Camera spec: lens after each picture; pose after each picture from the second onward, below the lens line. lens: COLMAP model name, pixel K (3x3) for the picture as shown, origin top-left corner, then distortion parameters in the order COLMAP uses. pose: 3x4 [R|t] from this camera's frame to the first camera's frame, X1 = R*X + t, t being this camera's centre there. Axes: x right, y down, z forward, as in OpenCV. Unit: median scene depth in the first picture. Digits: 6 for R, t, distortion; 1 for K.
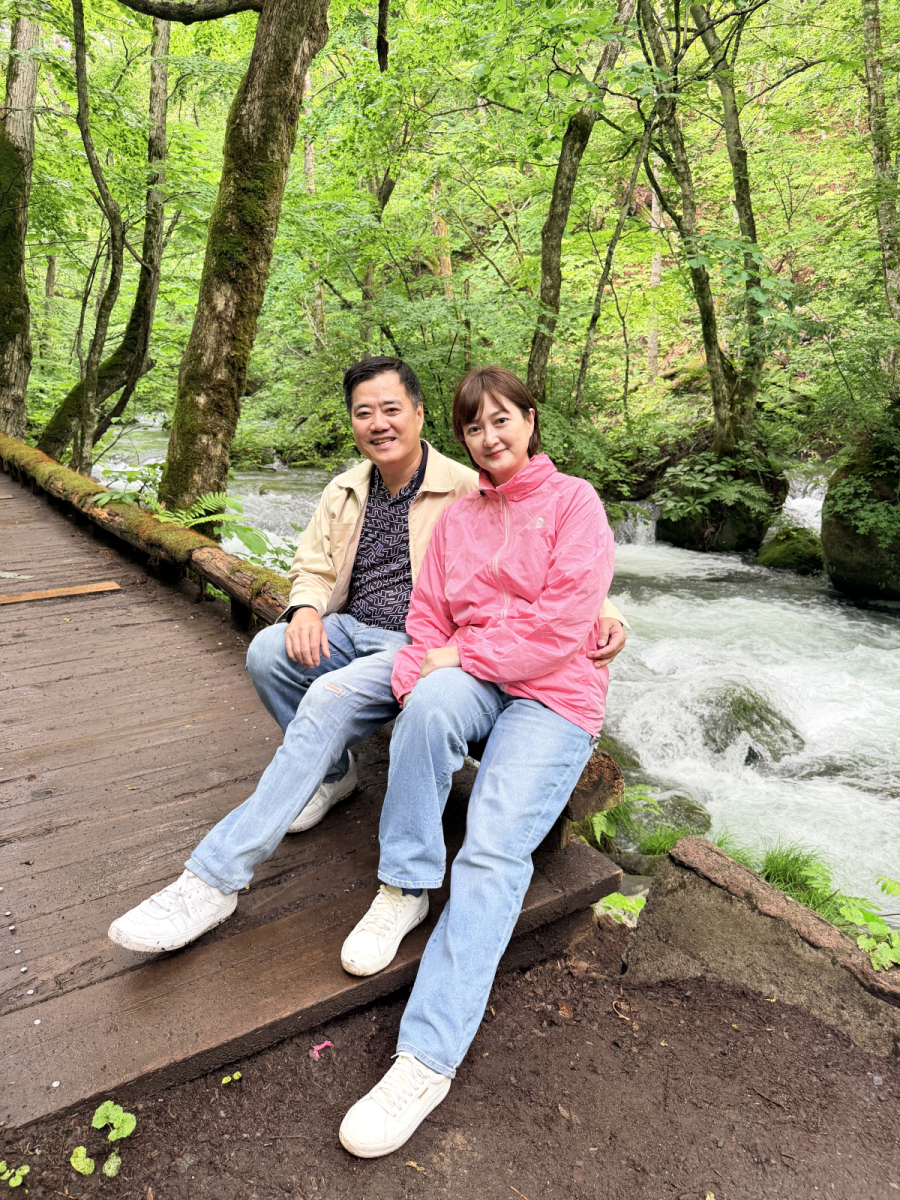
lens RADIAL K [[872.9, 0, 471.2], [0, 872.9, 605.4], [0, 0, 1]] dist [0.009932, -0.017092]
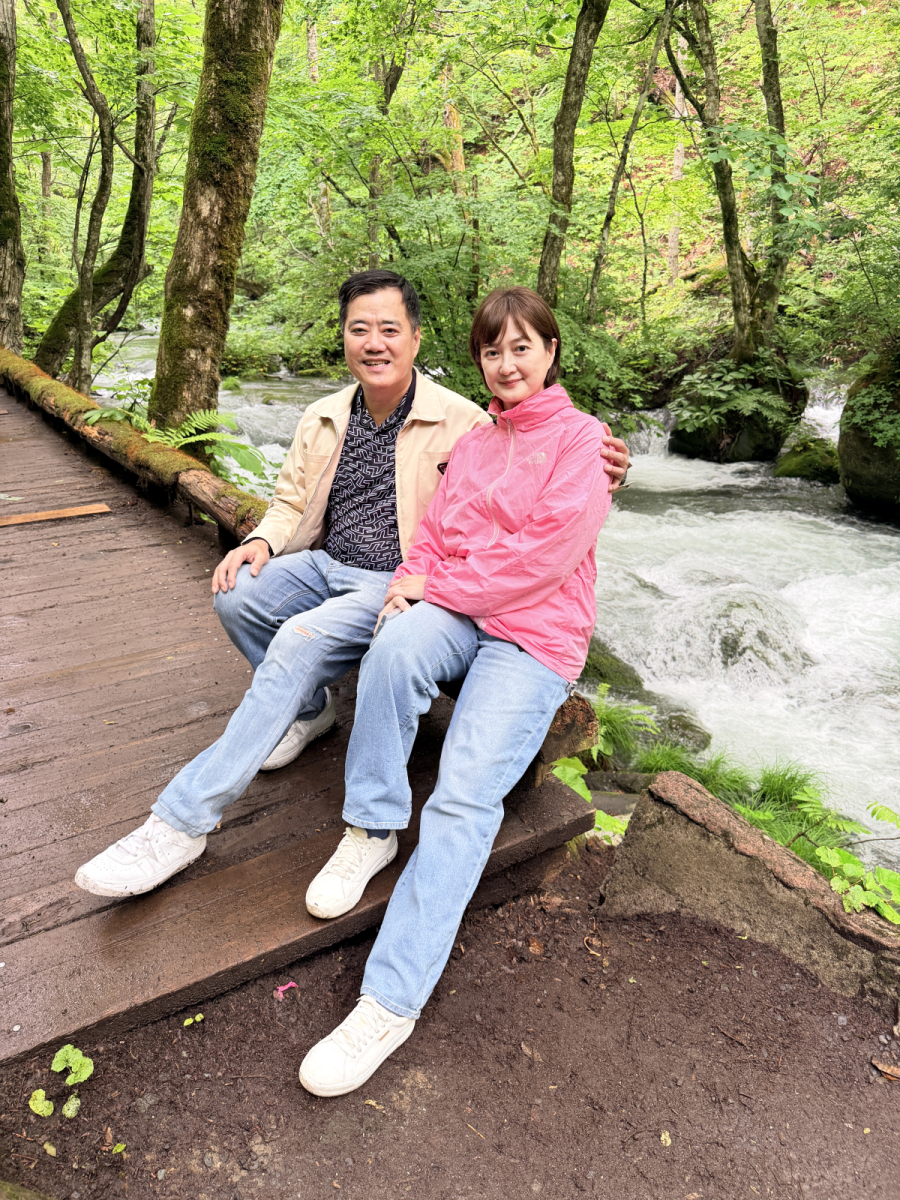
lens RADIAL K [[872.9, 0, 470.1], [0, 872.9, 604.0], [0, 0, 1]] dist [0.009932, -0.017092]
pose [[0.999839, 0.001700, -0.017879, 0.010944], [0.000110, 0.994911, 0.100757, -0.007088], [0.017959, -0.100743, 0.994750, 0.007906]]
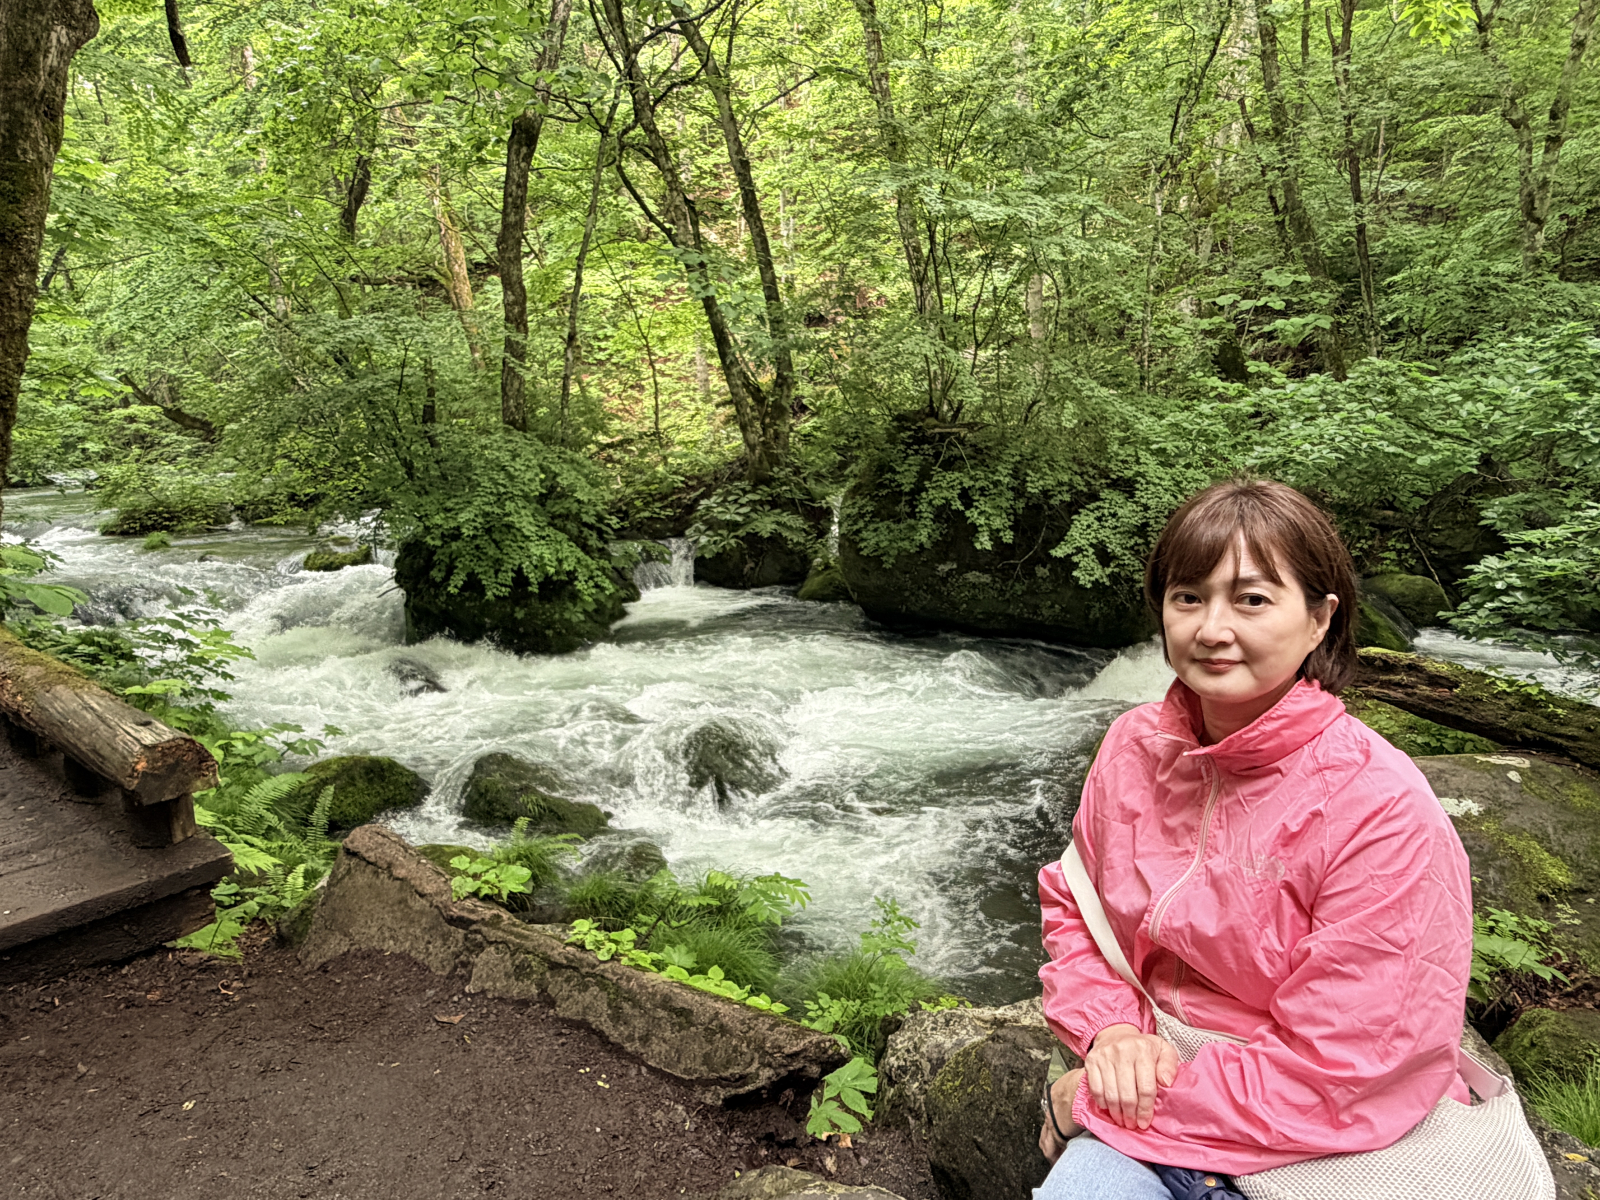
lens RADIAL K [[1018.1, 0, 813.6], [0, 1018.1, 611.5], [0, 0, 1]] dist [-0.000100, -0.001699]
pose [[0.961784, -0.080700, 0.261648, 0.127914], [0.095309, 0.994492, -0.043612, 0.032340], [-0.256687, 0.066882, 0.964178, -0.083465]]
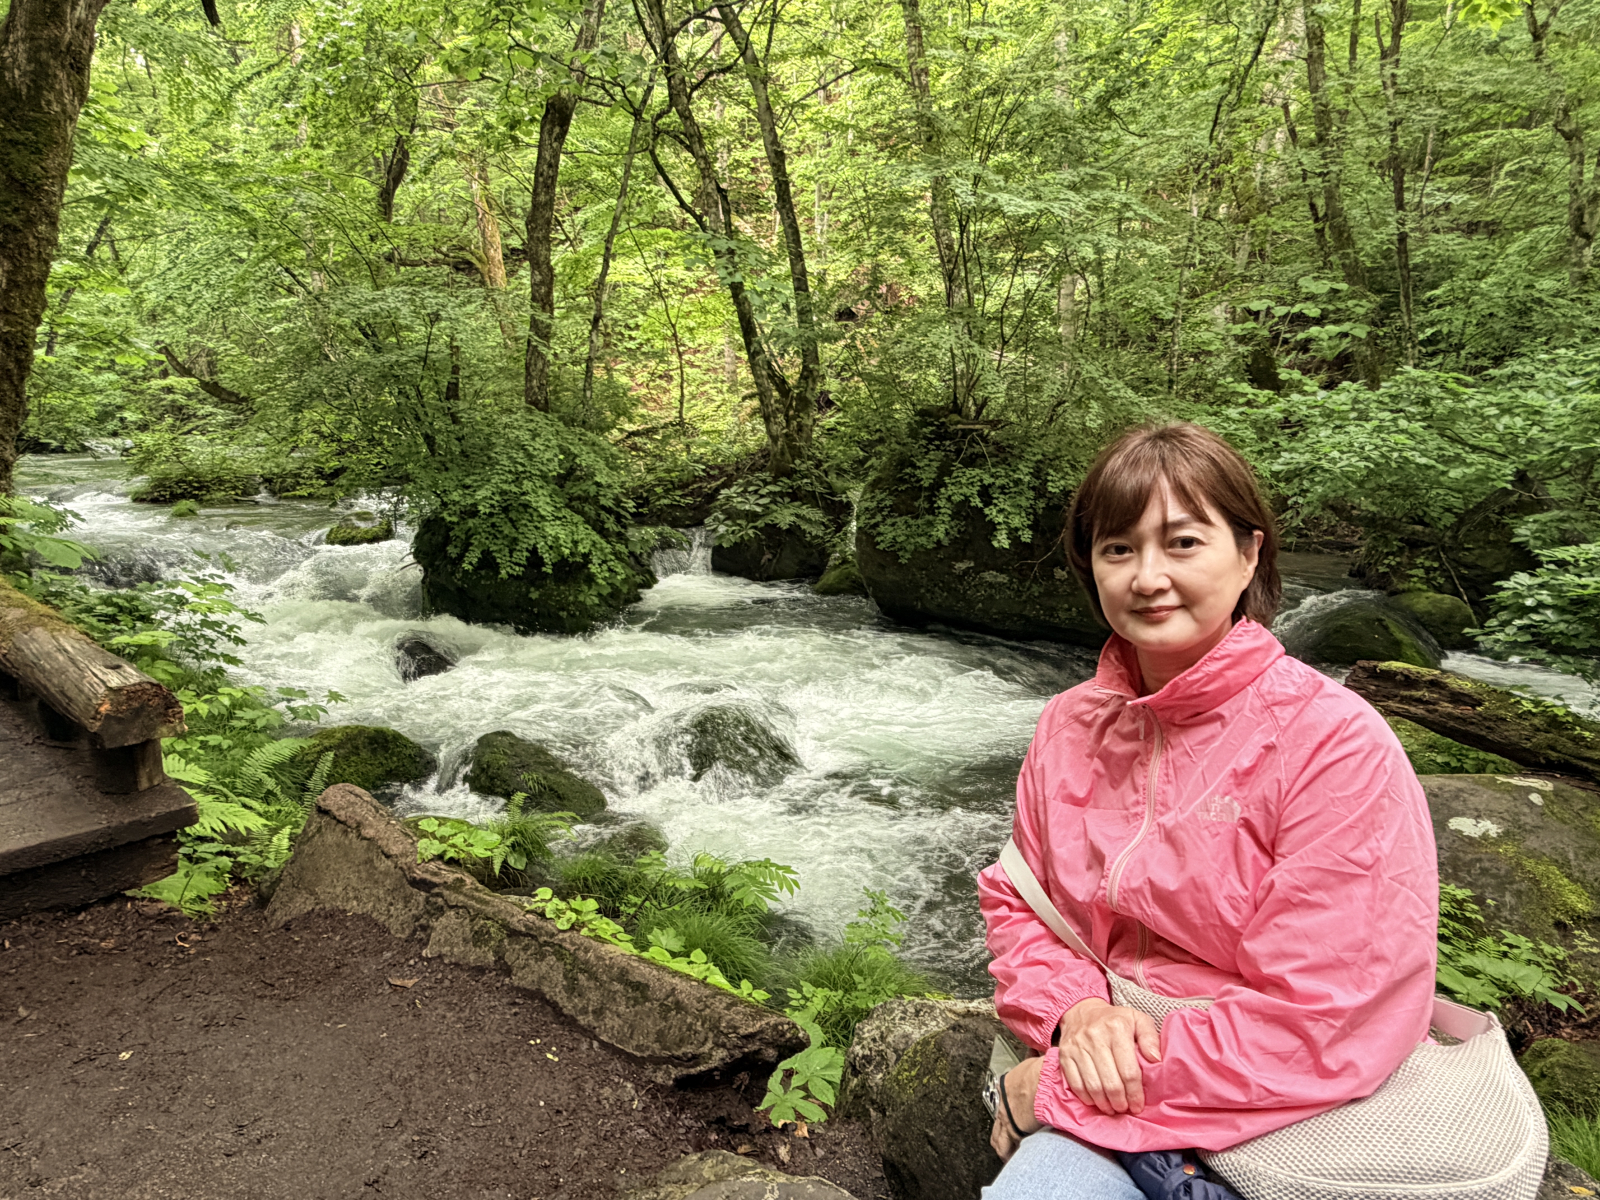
lens RADIAL K [[1018.1, 0, 807.0], [0, 1018.1, 607.9], [0, 0, 1]] dist [-0.000100, -0.001699]
pose [[0.970662, -0.039336, 0.237210, 0.138592], [0.051648, 0.997609, -0.045914, 0.039678], [-0.234837, 0.056819, 0.970373, -0.075233]]
